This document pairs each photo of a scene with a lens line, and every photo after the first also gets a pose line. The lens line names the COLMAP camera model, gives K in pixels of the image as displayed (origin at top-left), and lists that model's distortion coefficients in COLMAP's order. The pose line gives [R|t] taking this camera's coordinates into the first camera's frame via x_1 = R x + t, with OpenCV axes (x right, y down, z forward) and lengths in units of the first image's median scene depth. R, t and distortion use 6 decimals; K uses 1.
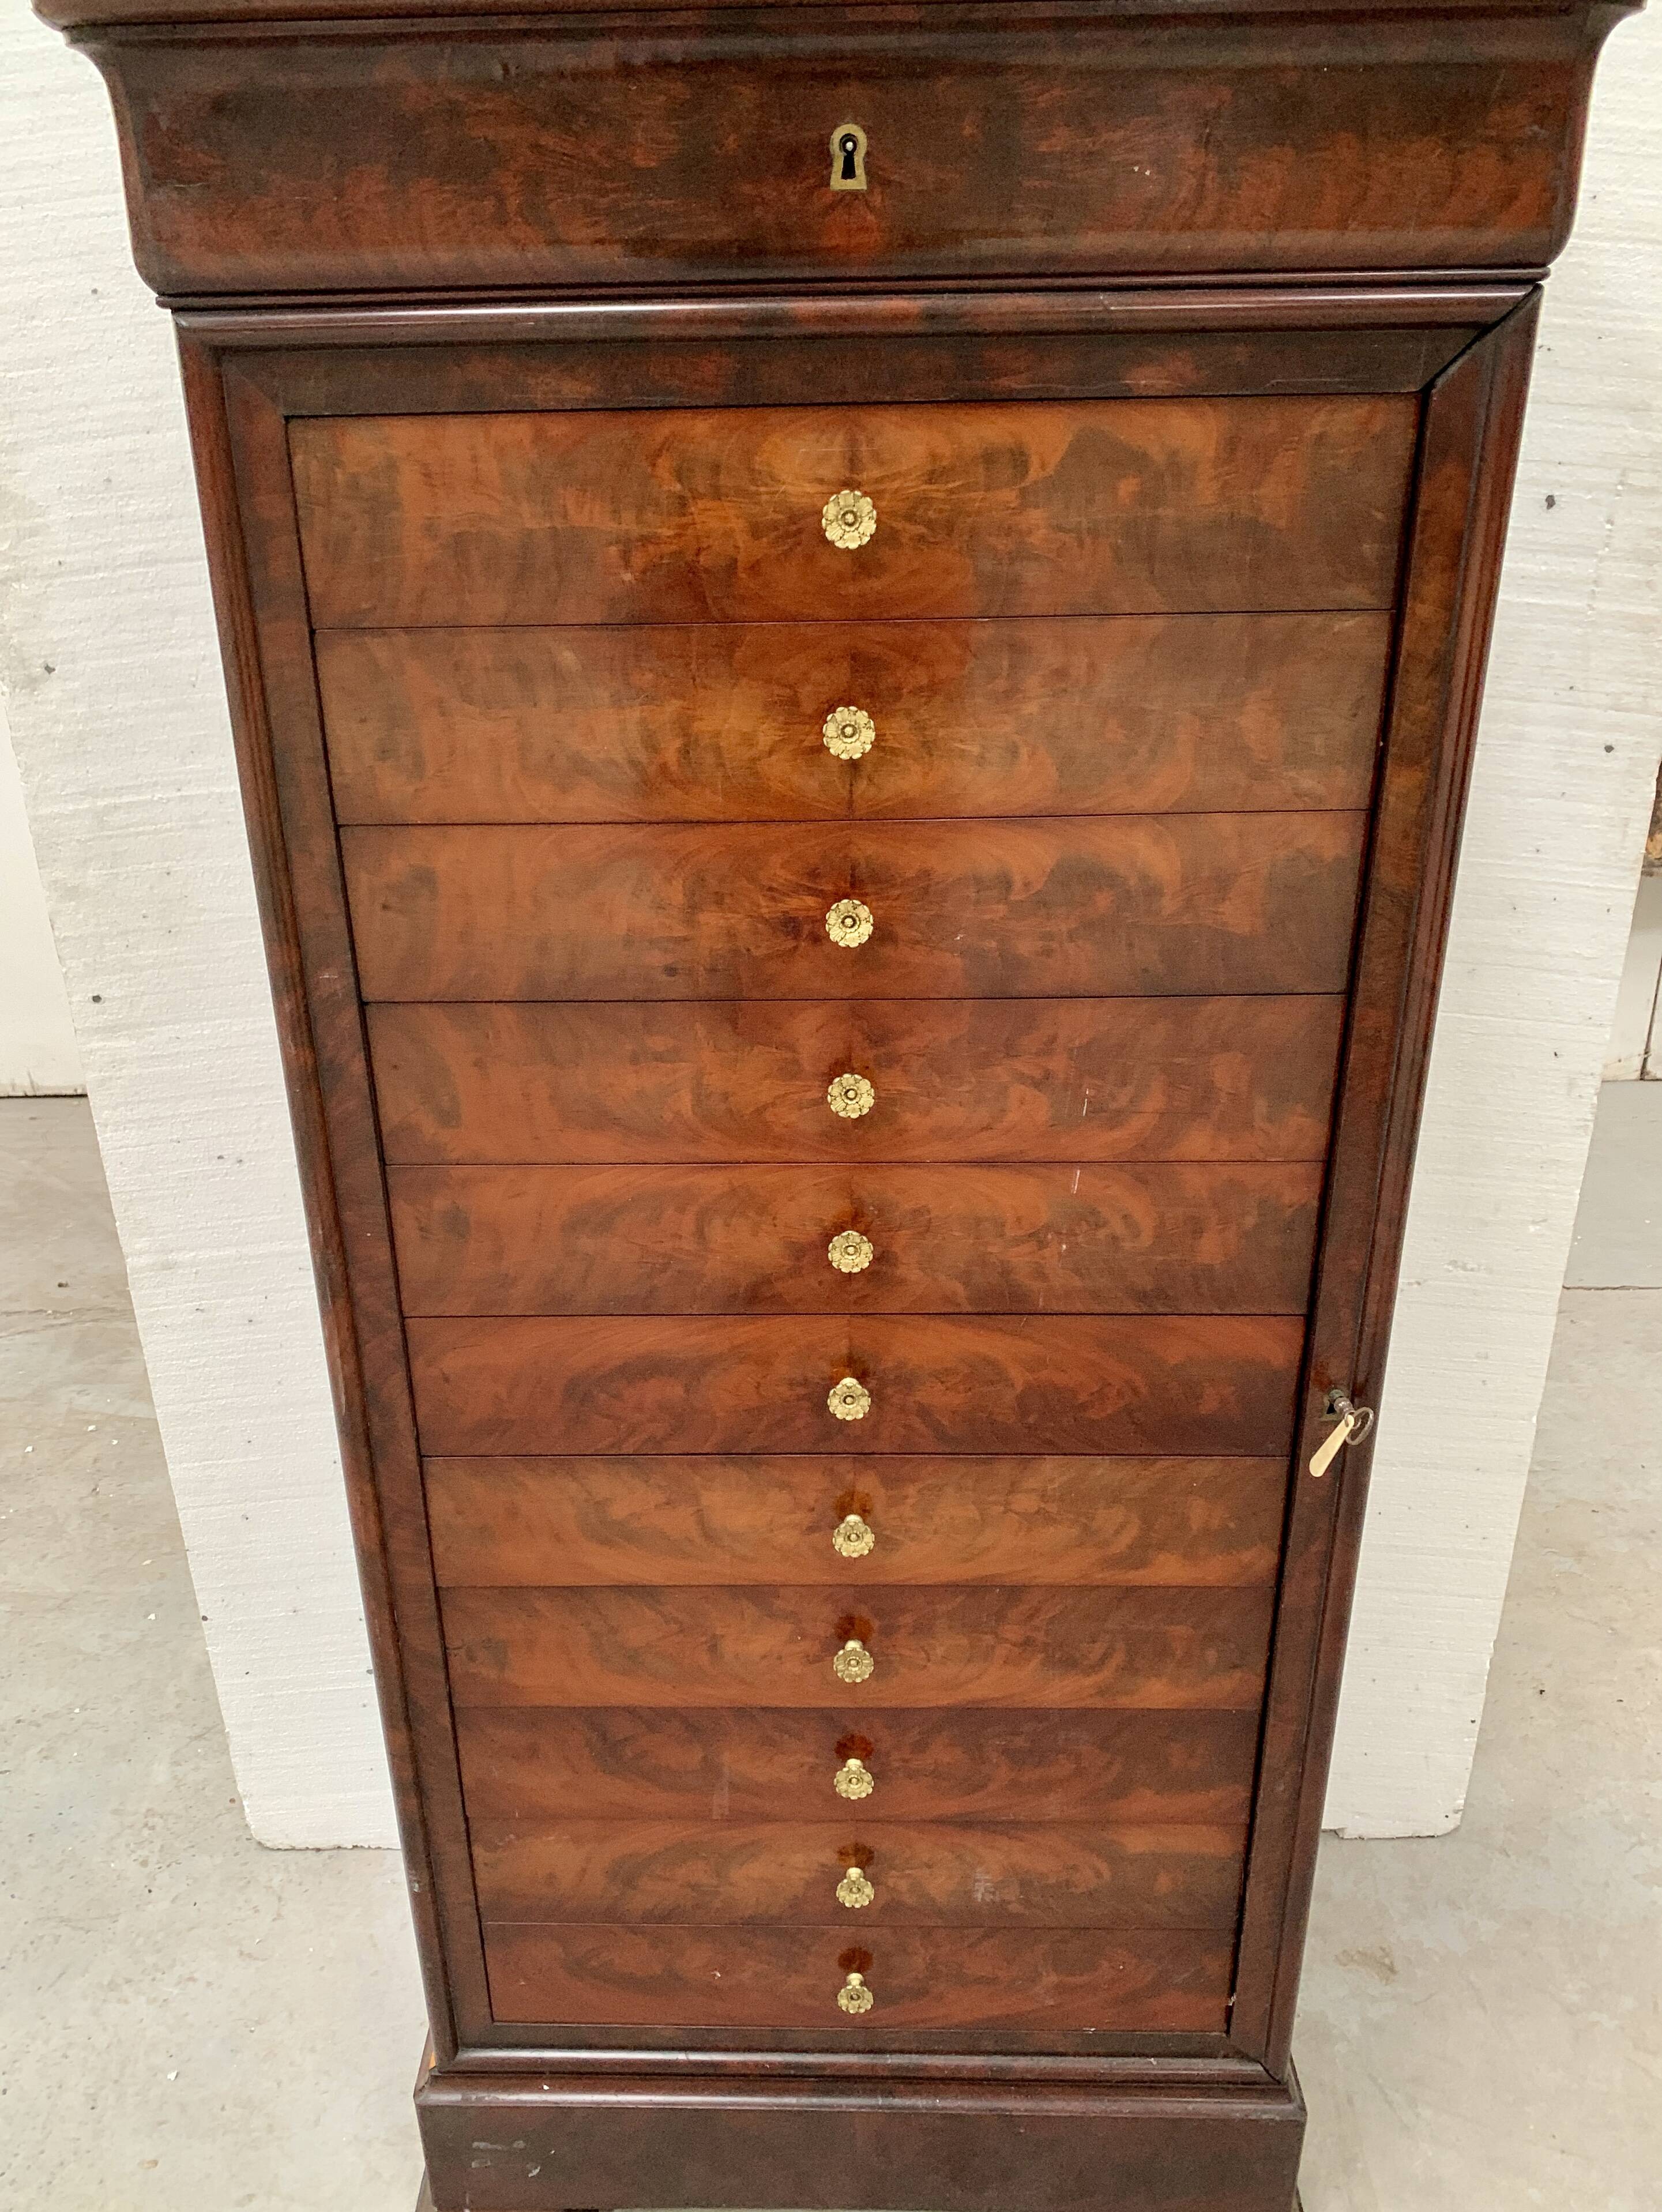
lens RADIAL K [[1785.6, 0, 788.8], [0, 1785.6, 1117.7], [0, 0, 1]] dist [0.038500, -0.044434]
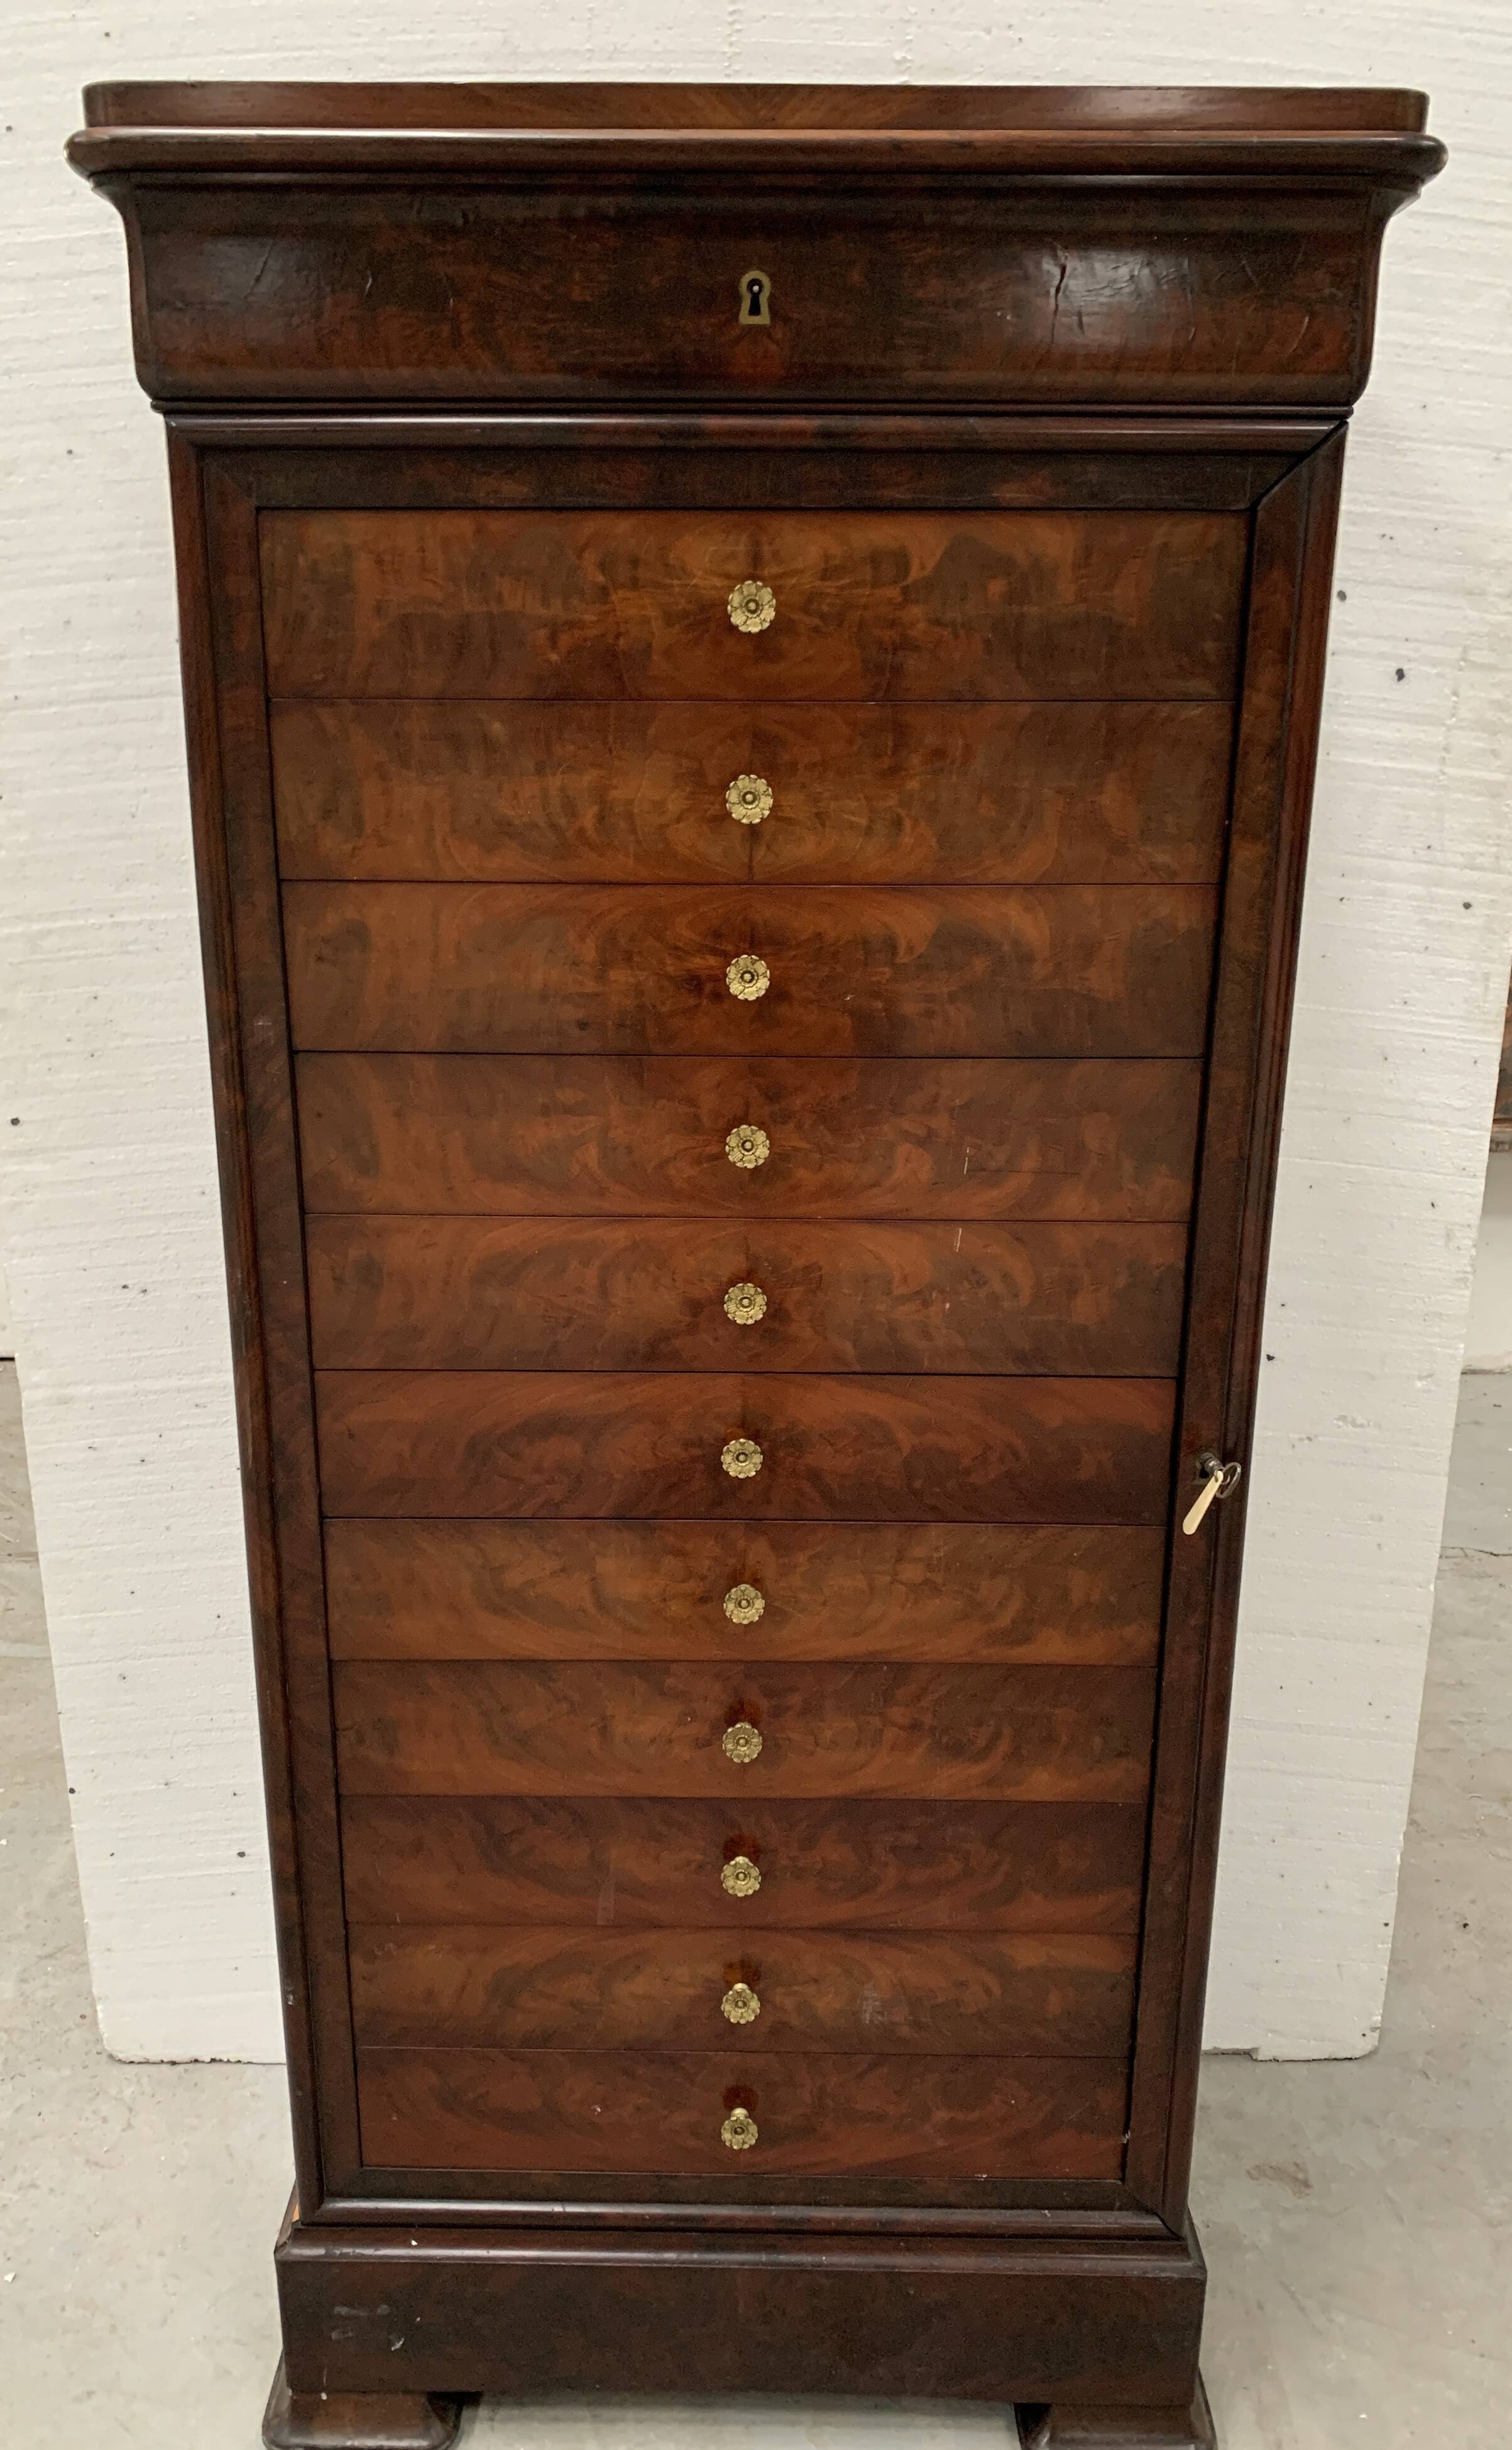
lens RADIAL K [[1951.8, 0, 733.2], [0, 1951.8, 1231.4], [0, 0, 1]] dist [0.054633, -0.070727]
pose [[0.999638, 0.019568, 0.018450, 0.005273], [-0.016812, 0.990120, -0.139212, 0.179485], [-0.020992, 0.138852, 0.990091, -0.135044]]
